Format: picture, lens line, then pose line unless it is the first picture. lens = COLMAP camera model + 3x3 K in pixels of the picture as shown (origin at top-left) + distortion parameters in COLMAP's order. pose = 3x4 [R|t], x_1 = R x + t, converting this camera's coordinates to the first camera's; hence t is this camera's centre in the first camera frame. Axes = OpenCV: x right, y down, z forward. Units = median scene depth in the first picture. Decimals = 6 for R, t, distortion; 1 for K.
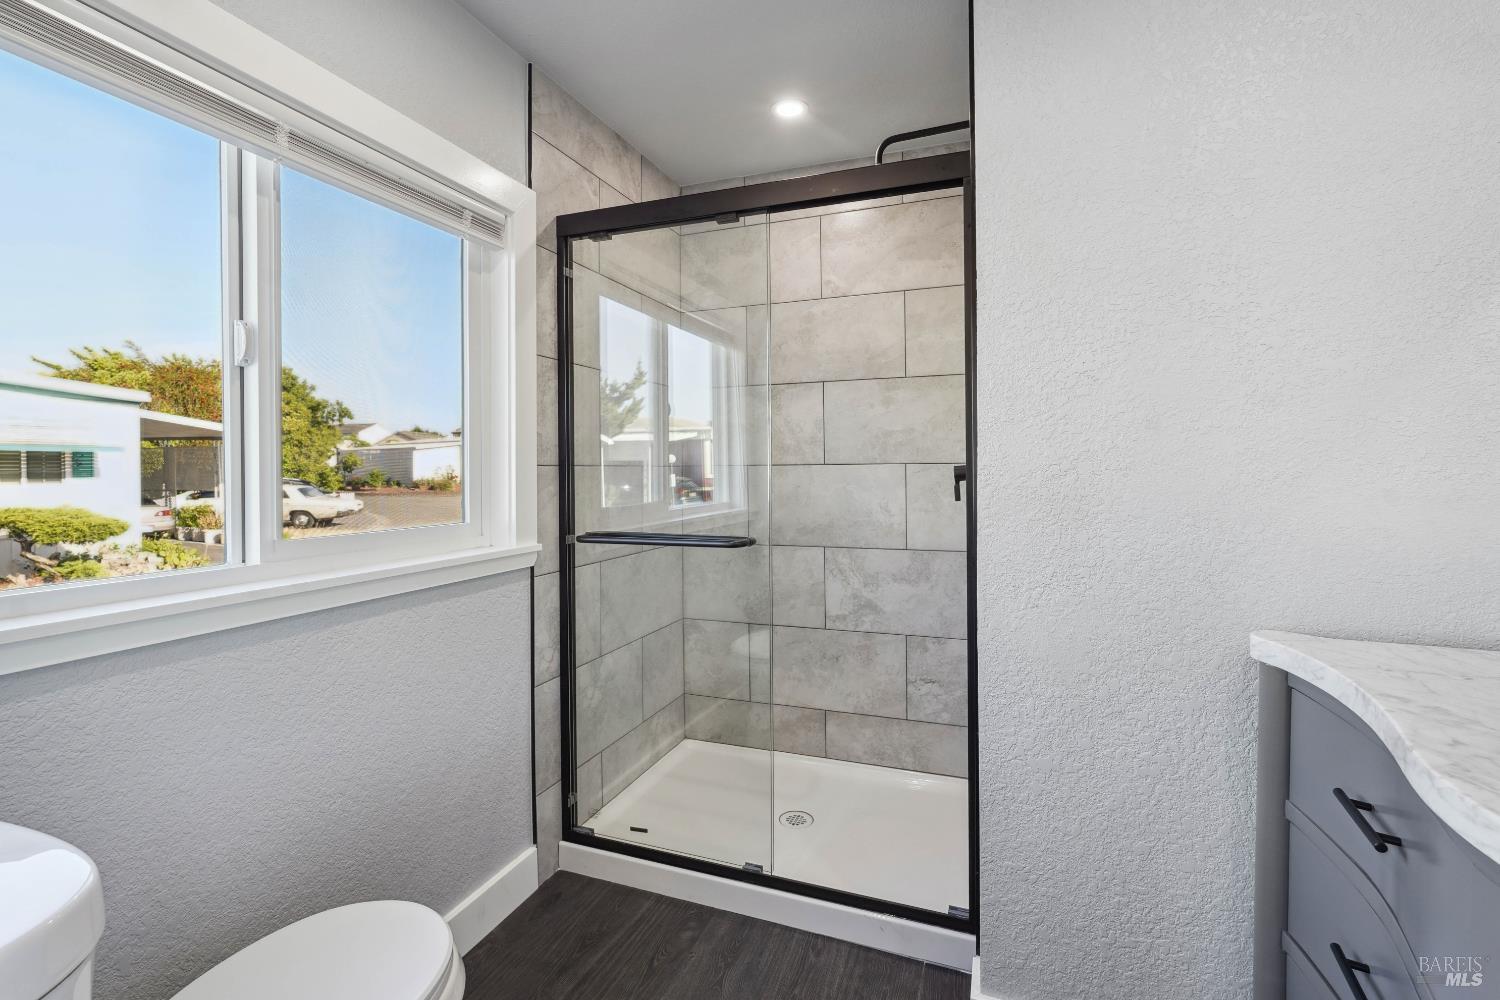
lens RADIAL K [[666.7, 0, 745.7], [0, 666.7, 506.9], [0, 0, 1]] dist [-0.014630, 0.008659]
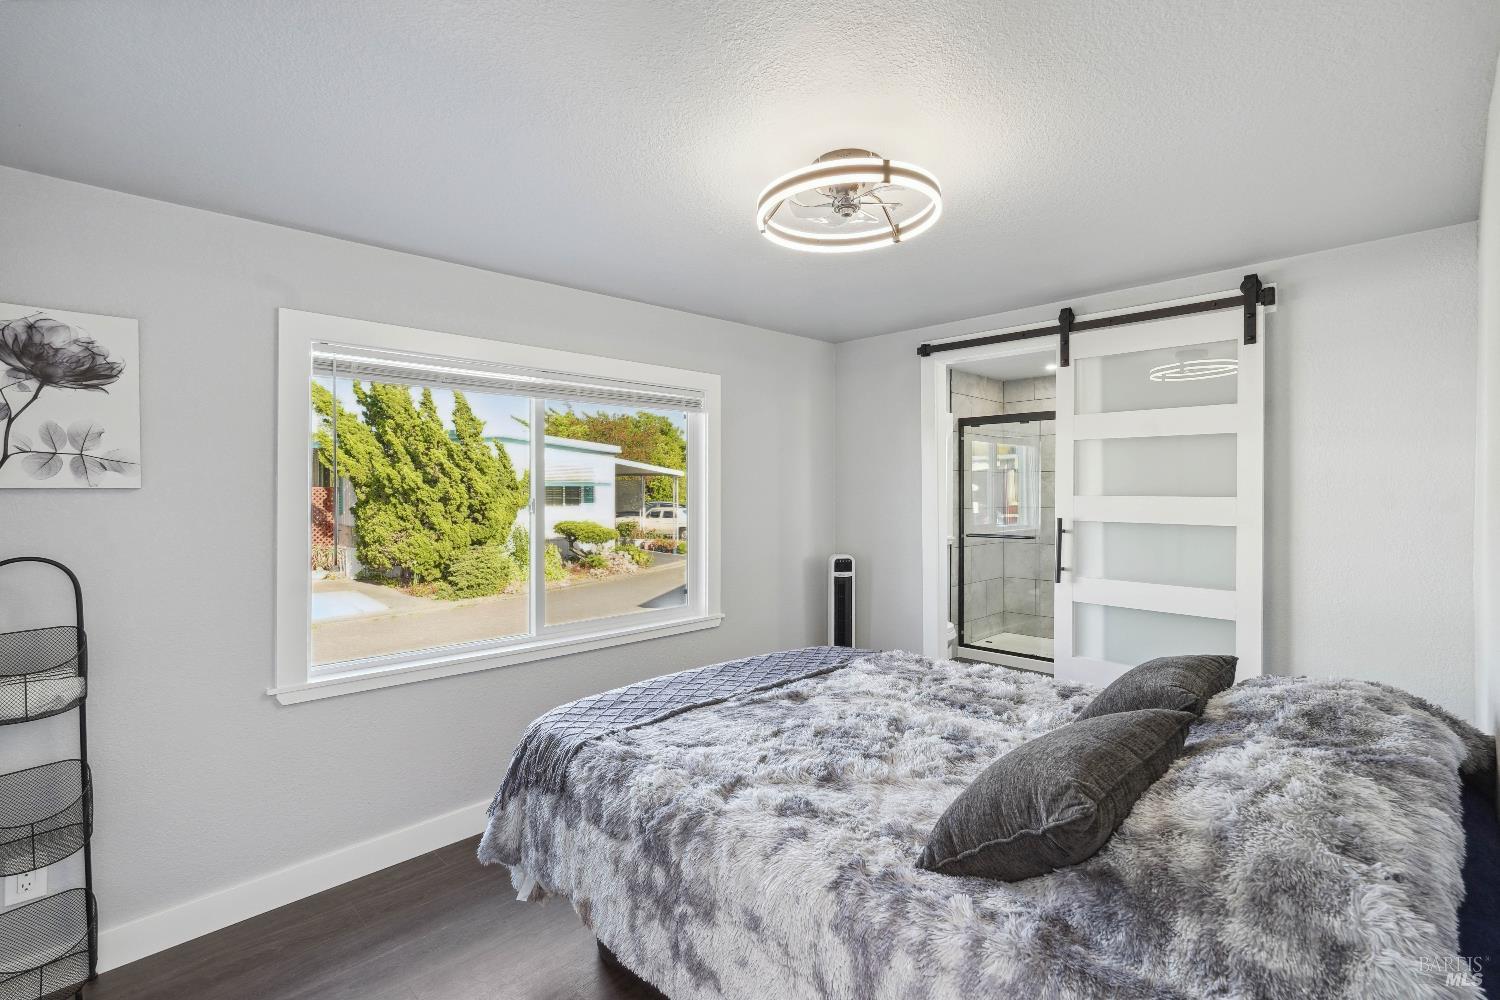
lens RADIAL K [[666.7, 0, 745.7], [0, 666.7, 506.9], [0, 0, 1]] dist [-0.014630, 0.008659]
pose [[0.905329, 0.004456, -0.424688, 0.074489], [-0.018108, 0.999441, -0.028115, 0.018633], [0.424325, 0.033143, 0.904903, -1.528326]]
